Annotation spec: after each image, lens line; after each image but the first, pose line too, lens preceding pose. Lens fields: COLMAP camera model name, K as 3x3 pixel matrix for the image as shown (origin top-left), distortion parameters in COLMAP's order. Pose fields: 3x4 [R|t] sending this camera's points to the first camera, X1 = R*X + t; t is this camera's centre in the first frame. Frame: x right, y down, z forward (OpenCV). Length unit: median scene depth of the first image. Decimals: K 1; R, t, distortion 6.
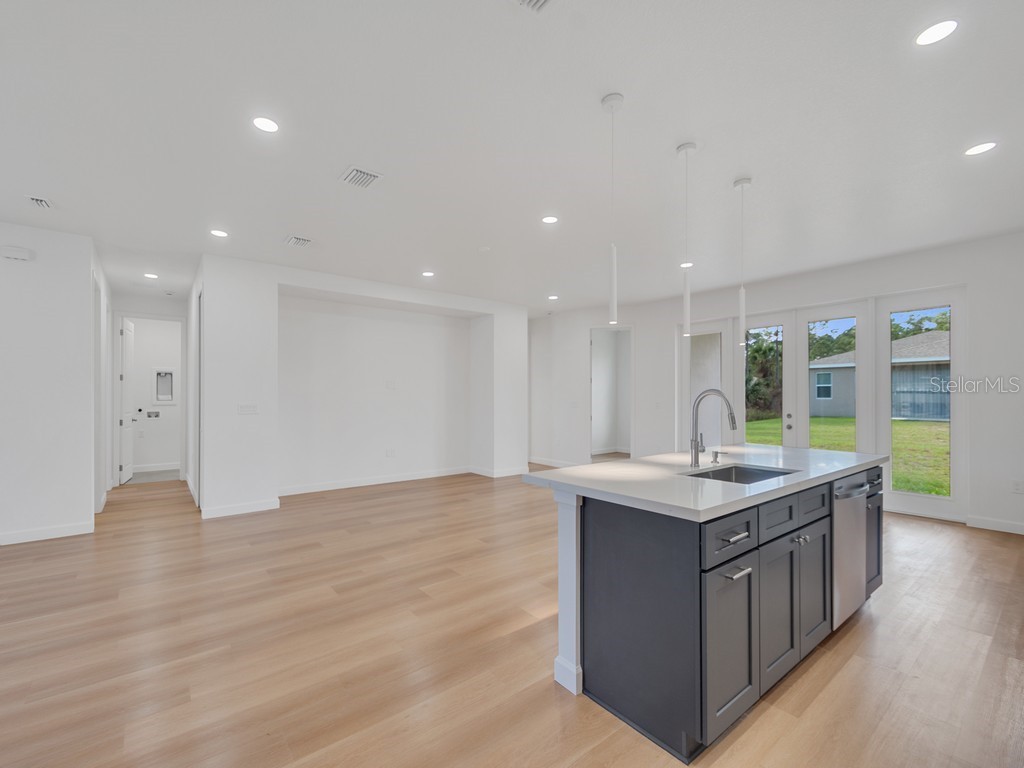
lens RADIAL K [[449.8, 0, 511.1], [0, 449.8, 393.0], [0, 0, 1]] dist [0.013206, -0.000719]
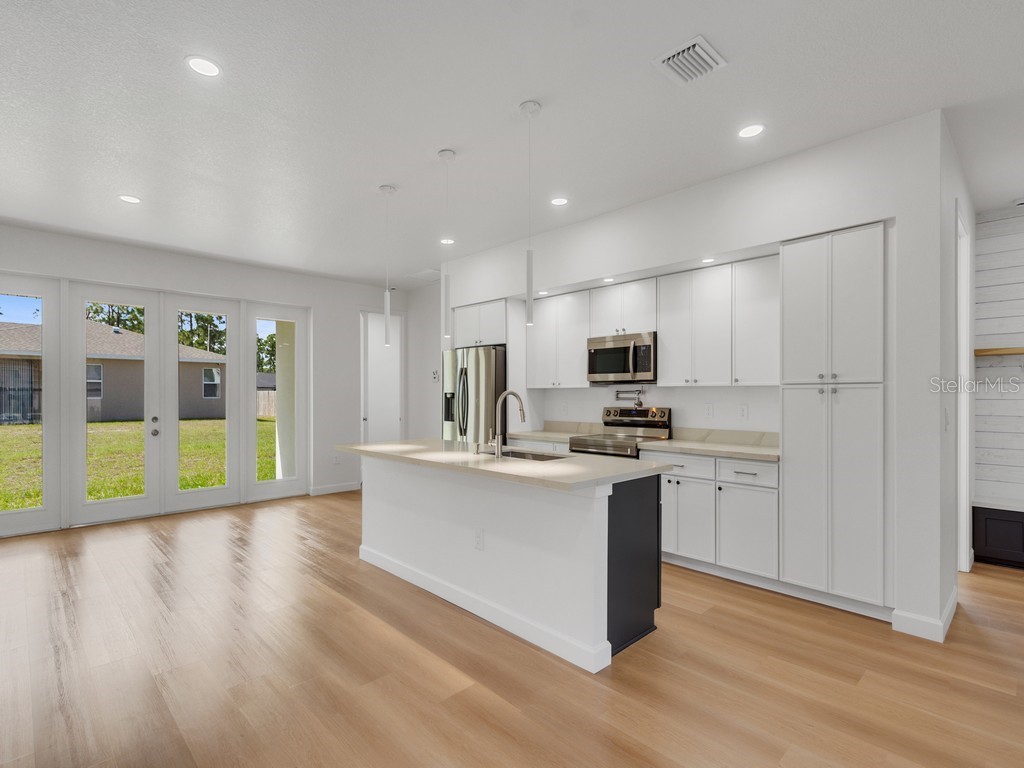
lens RADIAL K [[510.5, 0, 501.7], [0, 510.5, 390.1], [0, 0, 1]] dist [0.013855, -0.001047]
pose [[-0.073142, 0.006737, 0.997299, -0.403440], [-0.007323, 0.999947, -0.007292, -0.000097], [-0.997295, -0.007836, -0.073089, 0.493481]]
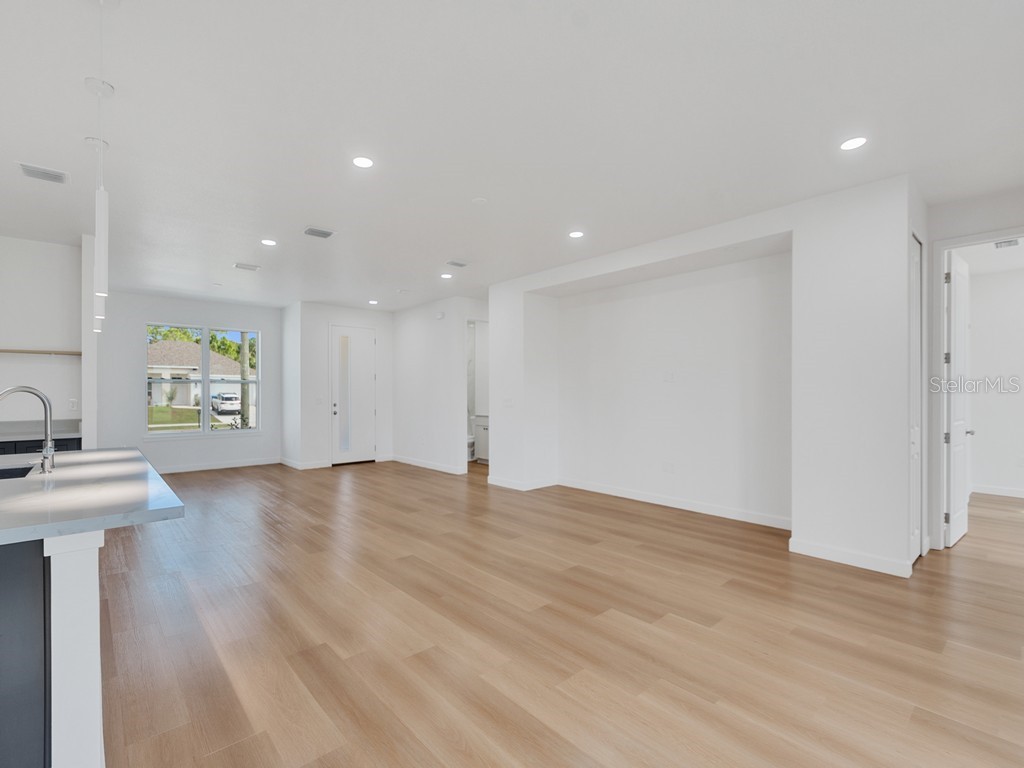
lens RADIAL K [[472.5, 0, 501.4], [0, 472.5, 394.1], [0, 0, 1]] dist [0.005093, 0.001247]
pose [[0.031201, 0.001675, -0.999512, 0.647962], [0.010182, 0.999946, 0.001994, 0.007719], [0.999461, -0.010239, 0.031182, 0.875086]]
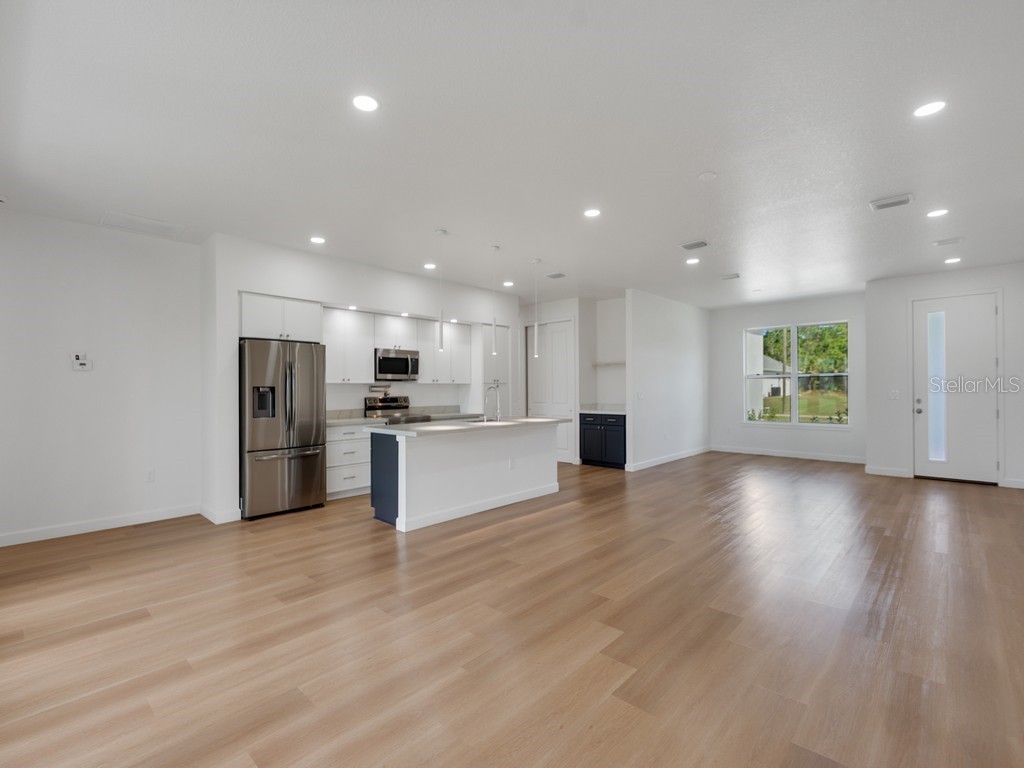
lens RADIAL K [[472.5, 0, 505.2], [0, 472.5, 386.9], [0, 0, 1]] dist [0.005093, 0.001247]
pose [[-0.991046, 0.004922, -0.133431, 0.306289], [0.006334, 0.999928, -0.010163, 0.010240], [0.133372, -0.010917, -0.991006, 1.458998]]
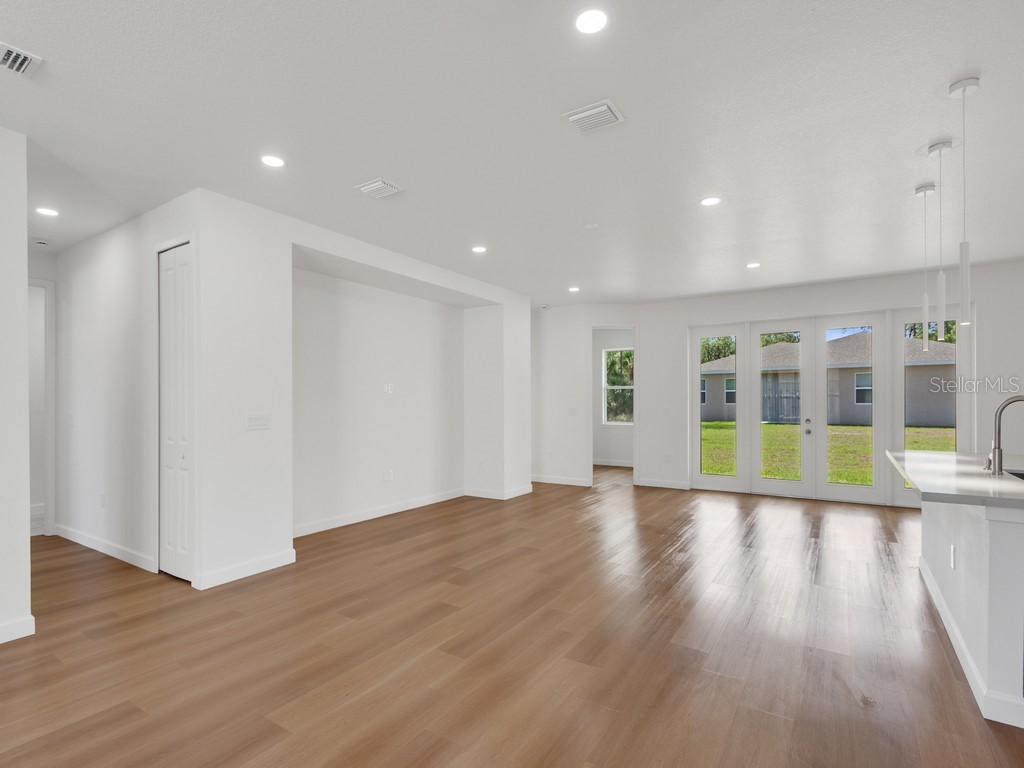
lens RADIAL K [[510.5, 0, 515.0], [0, 510.5, 399.7], [0, 0, 1]] dist [0.013855, -0.001047]
pose [[0.947671, -0.002027, 0.319242, -0.428761], [0.001251, 0.999996, 0.002637, -0.001474], [-0.319246, -0.002100, 0.947670, 0.126408]]
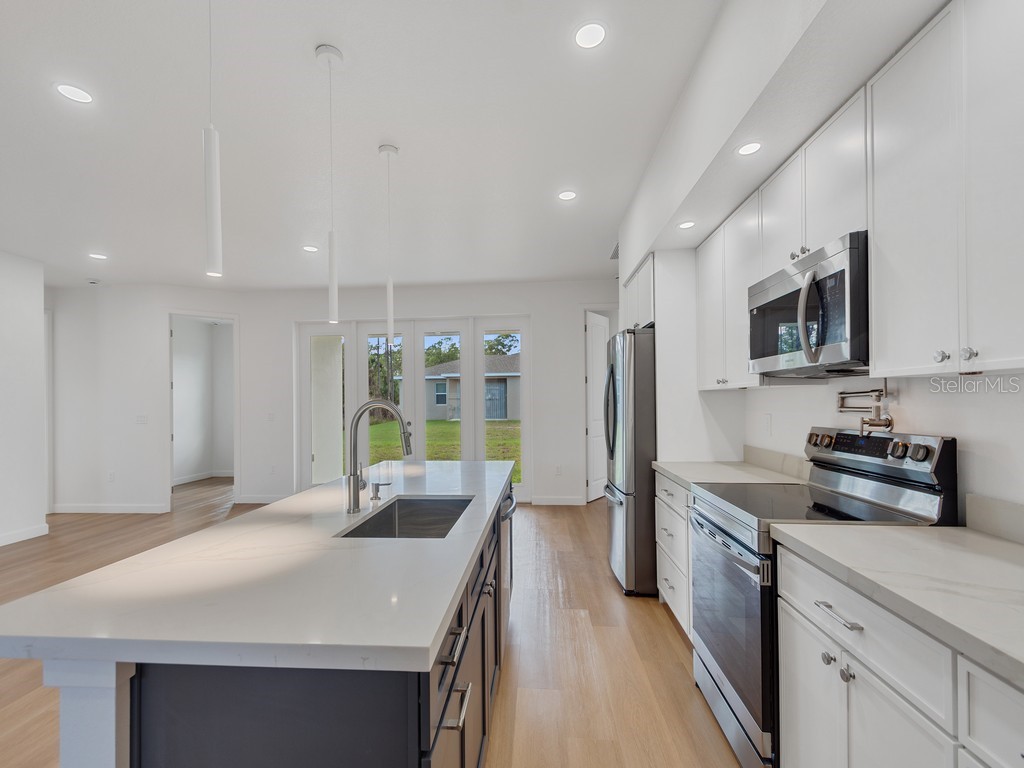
lens RADIAL K [[449.8, 0, 501.2], [0, 449.8, 400.0], [0, 0, 1]] dist [0.013206, -0.000719]
pose [[0.695330, -0.005983, 0.718665, 0.033175], [0.007555, 0.999971, 0.001015, -0.002741], [-0.718650, 0.004724, 0.695355, 0.166871]]
